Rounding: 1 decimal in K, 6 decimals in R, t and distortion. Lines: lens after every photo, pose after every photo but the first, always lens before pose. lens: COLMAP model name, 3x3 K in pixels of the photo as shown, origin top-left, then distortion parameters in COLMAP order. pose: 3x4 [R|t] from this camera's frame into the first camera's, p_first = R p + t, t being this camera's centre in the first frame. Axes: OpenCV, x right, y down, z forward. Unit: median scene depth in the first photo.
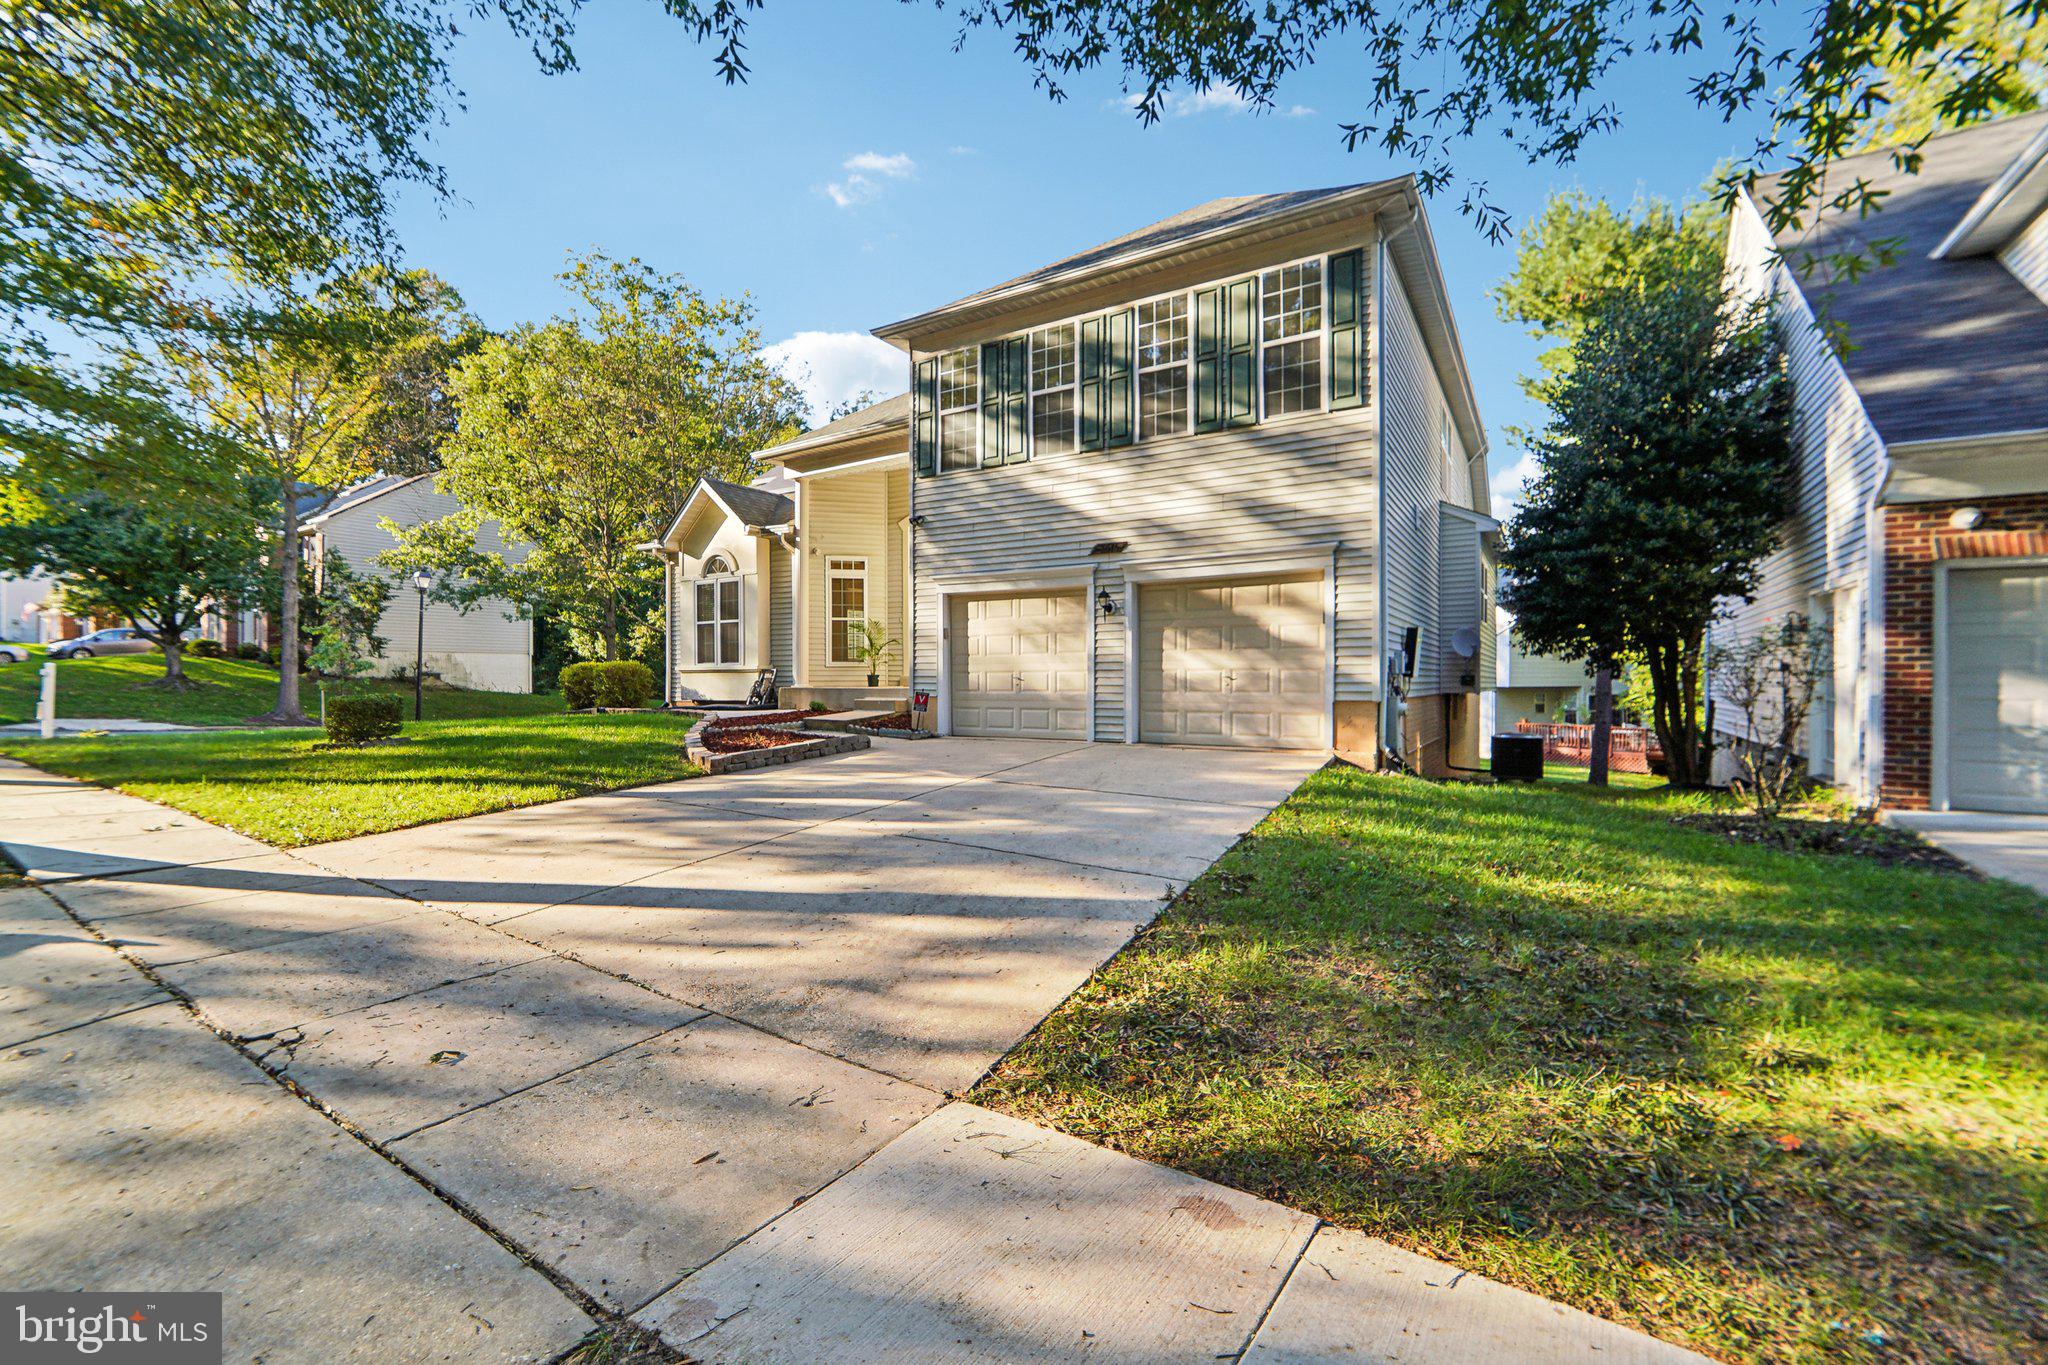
lens RADIAL K [[846.7, 0, 1014.8], [0, 846.7, 679.8], [0, 0, 1]] dist [-0.012286, -0.000947]
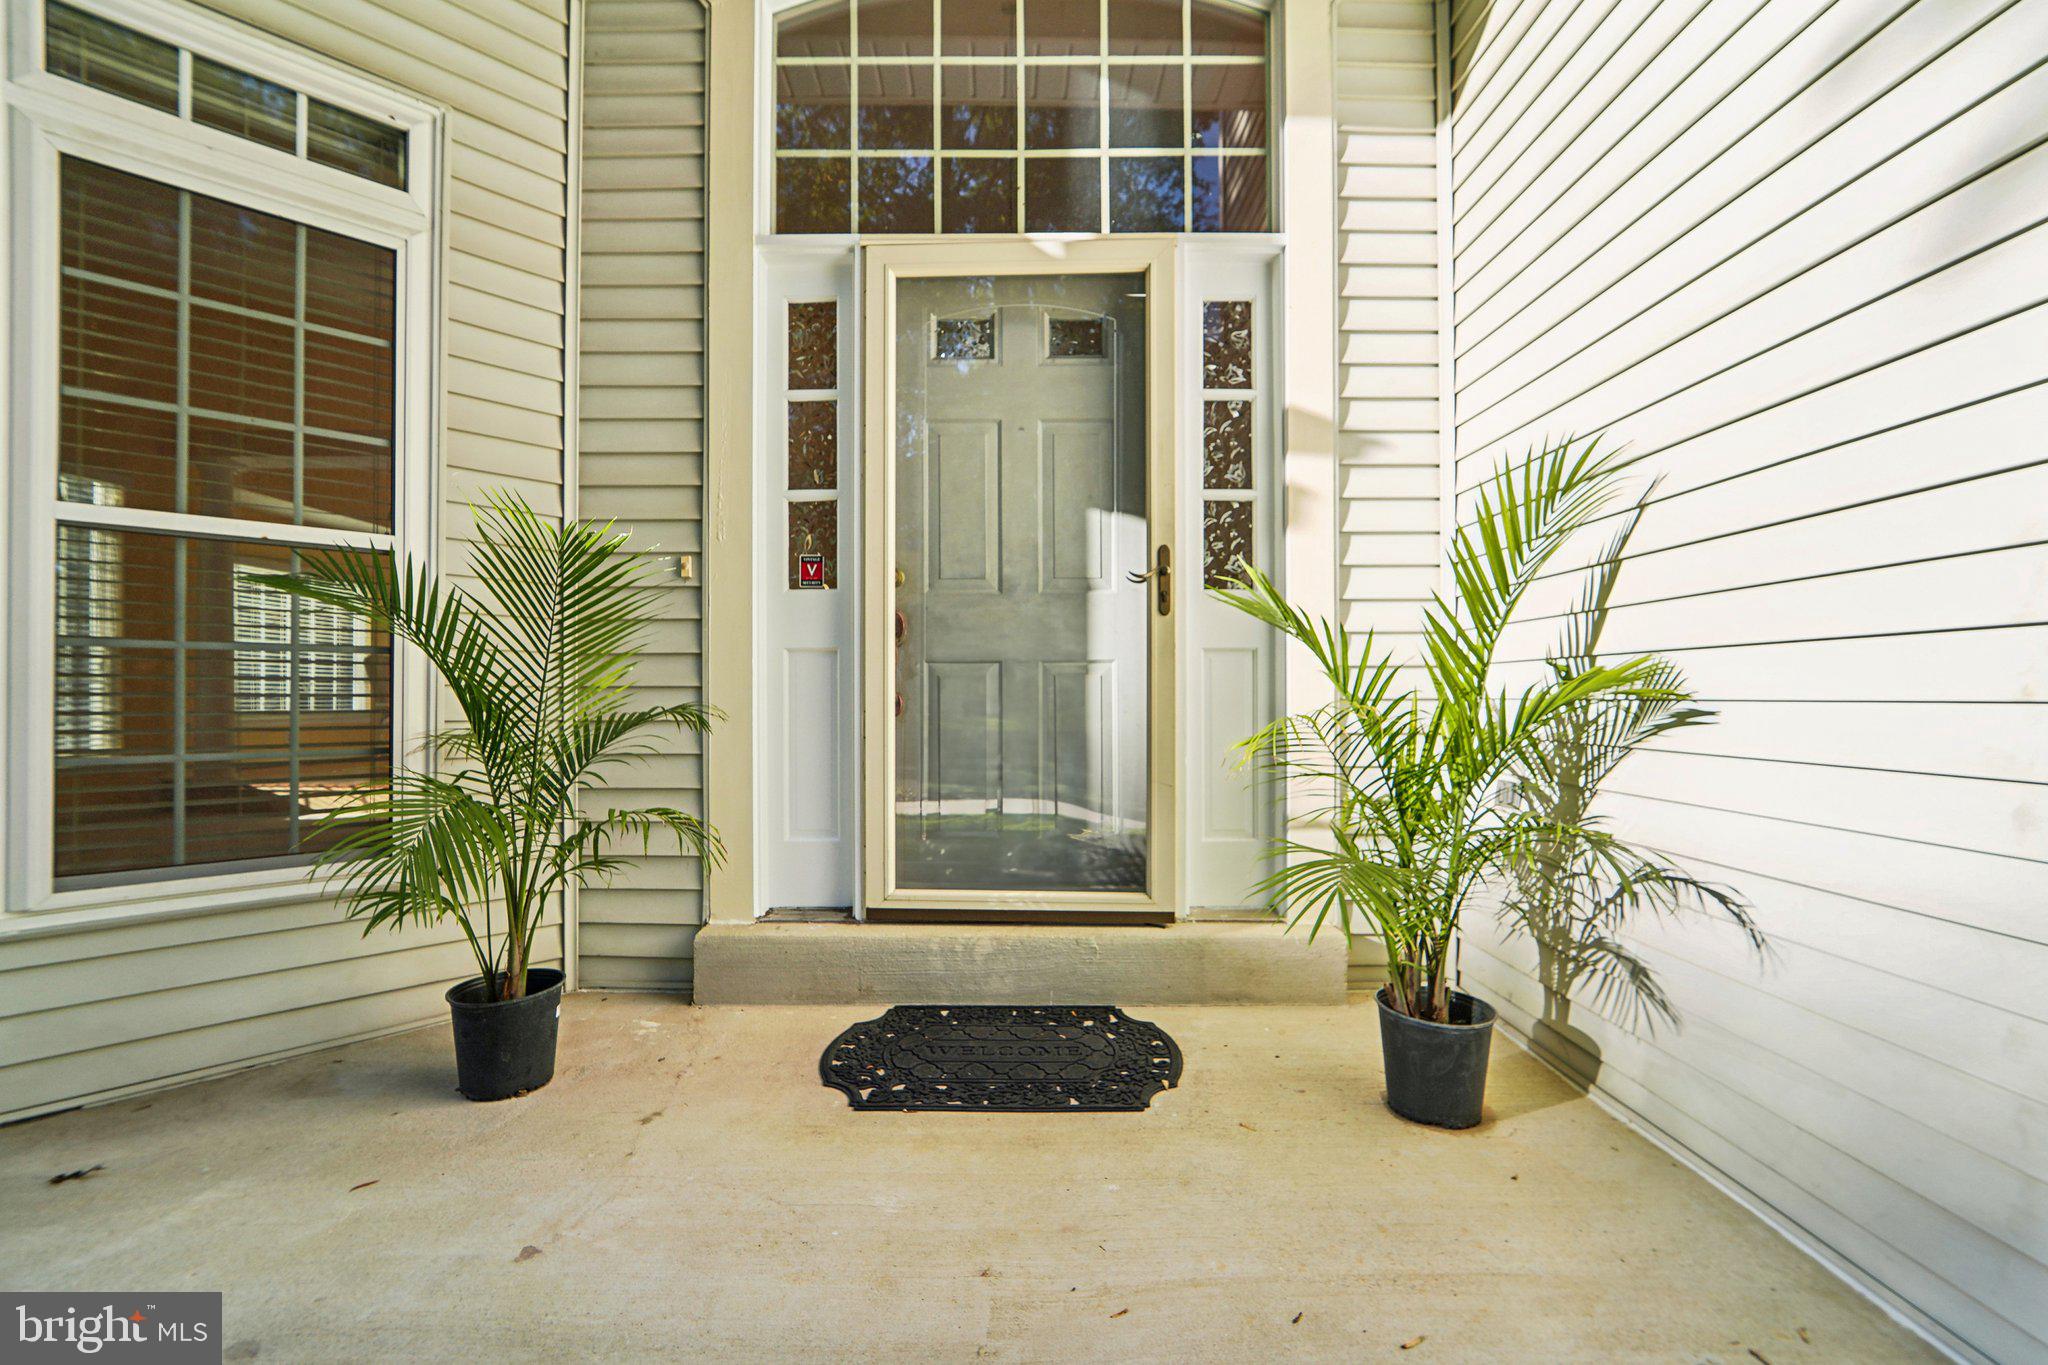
lens RADIAL K [[846.7, 0, 1014.0], [0, 846.7, 696.9], [0, 0, 1]] dist [-0.012286, -0.000947]
pose [[0.845854, 0.003539, 0.533403, -0.210333], [-0.001662, 0.999991, -0.003999, -0.059697], [-0.533412, 0.002496, 0.845852, 1.056601]]
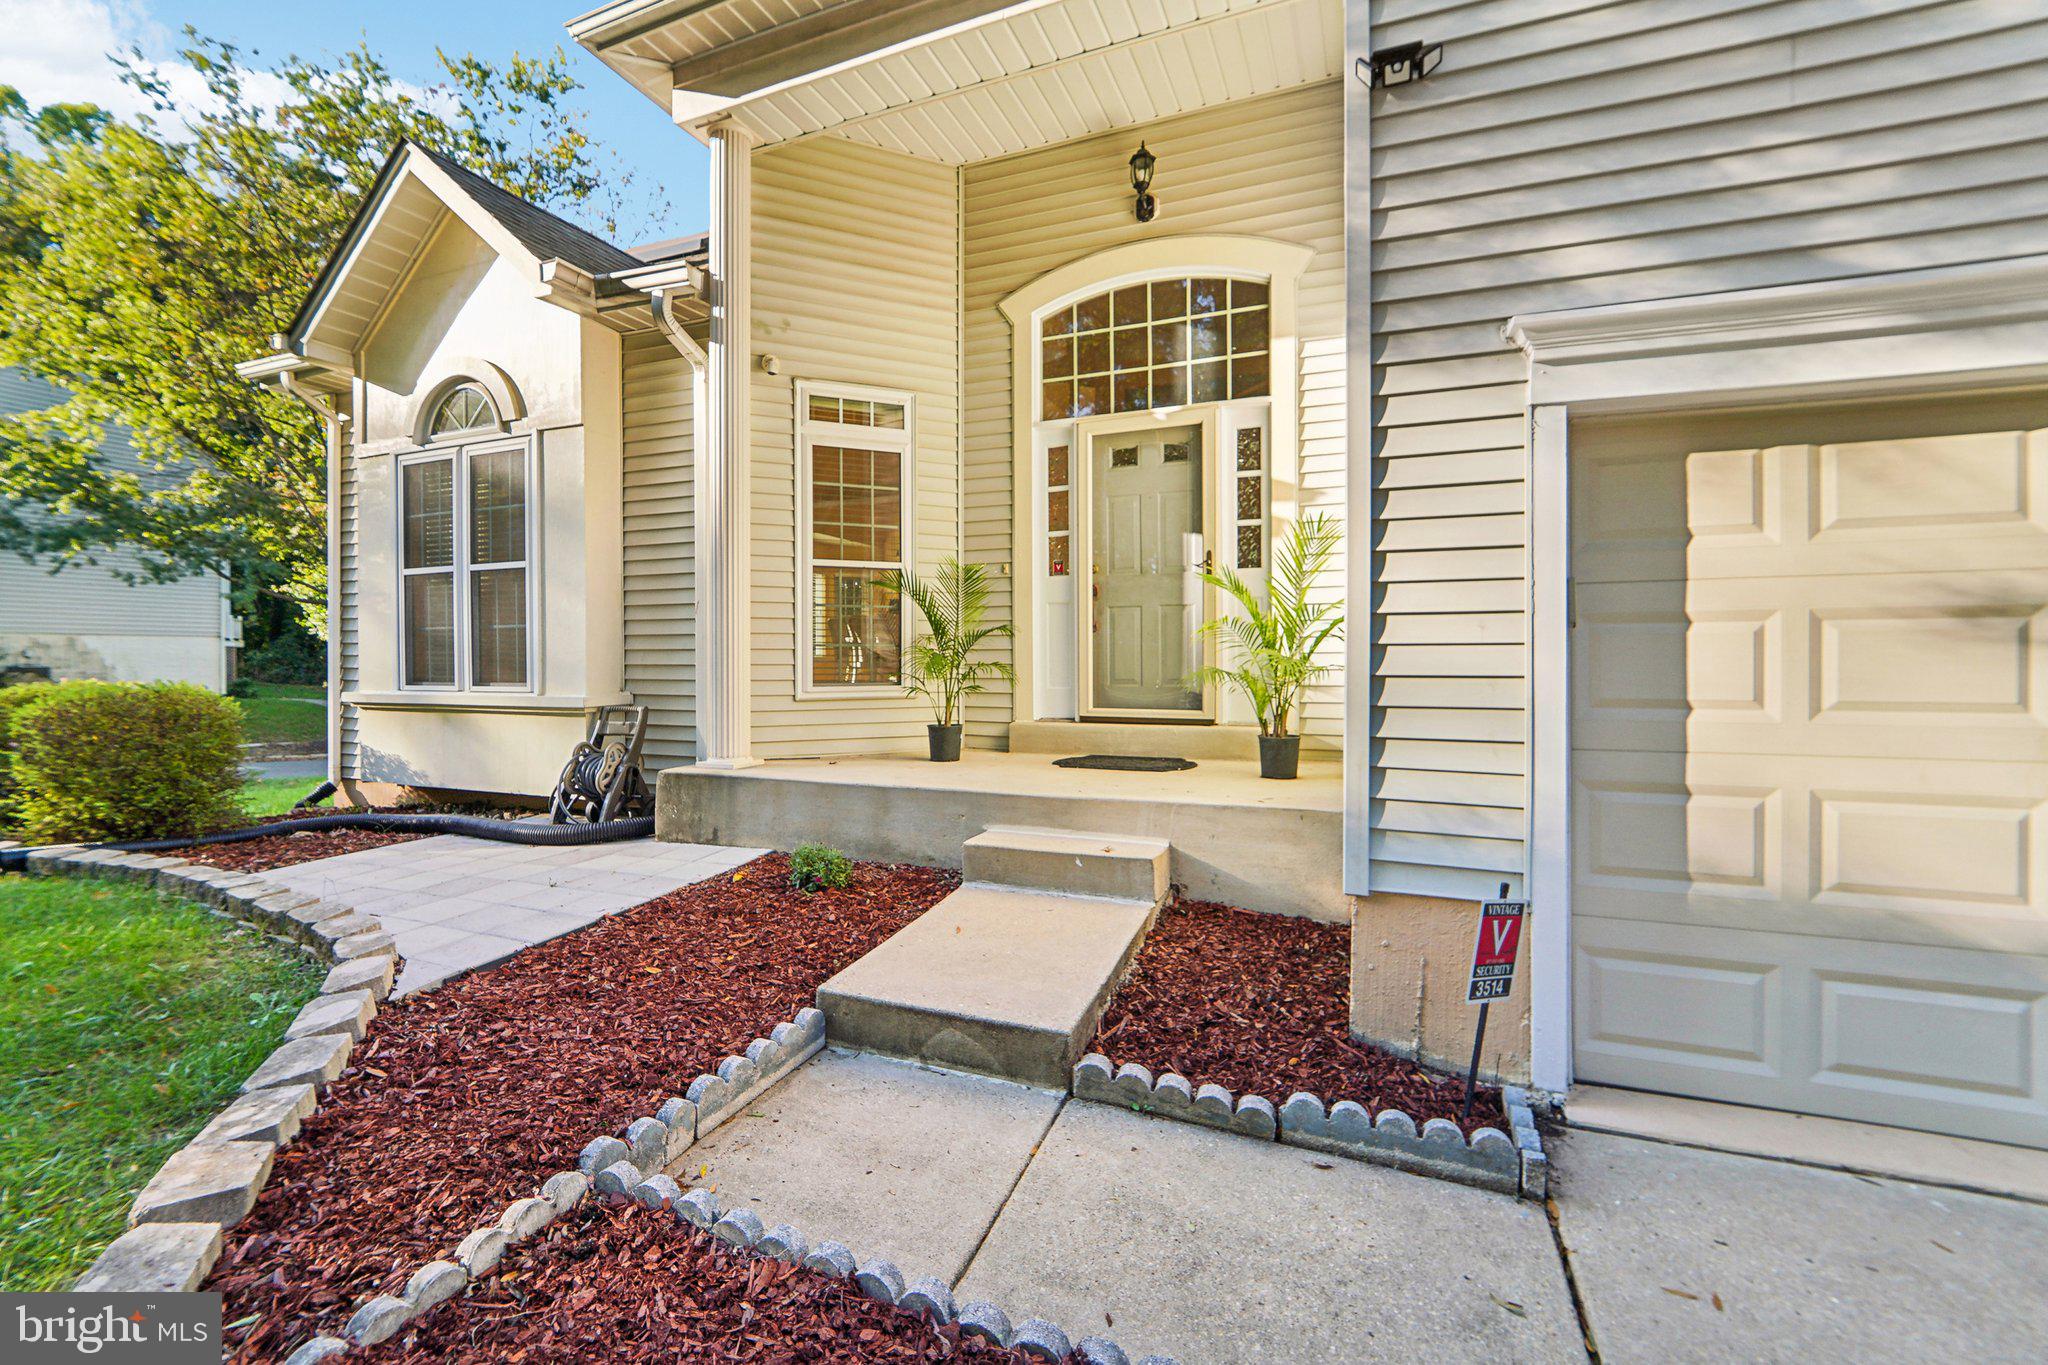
lens RADIAL K [[846.7, 0, 1025.0], [0, 846.7, 677.0], [0, 0, 1]] dist [-0.012286, -0.000947]
pose [[0.982220, -0.001630, 0.187727, -0.246975], [-0.001503, 0.999862, 0.016546, -0.039130], [-0.187728, -0.016534, 0.982082, 0.806350]]
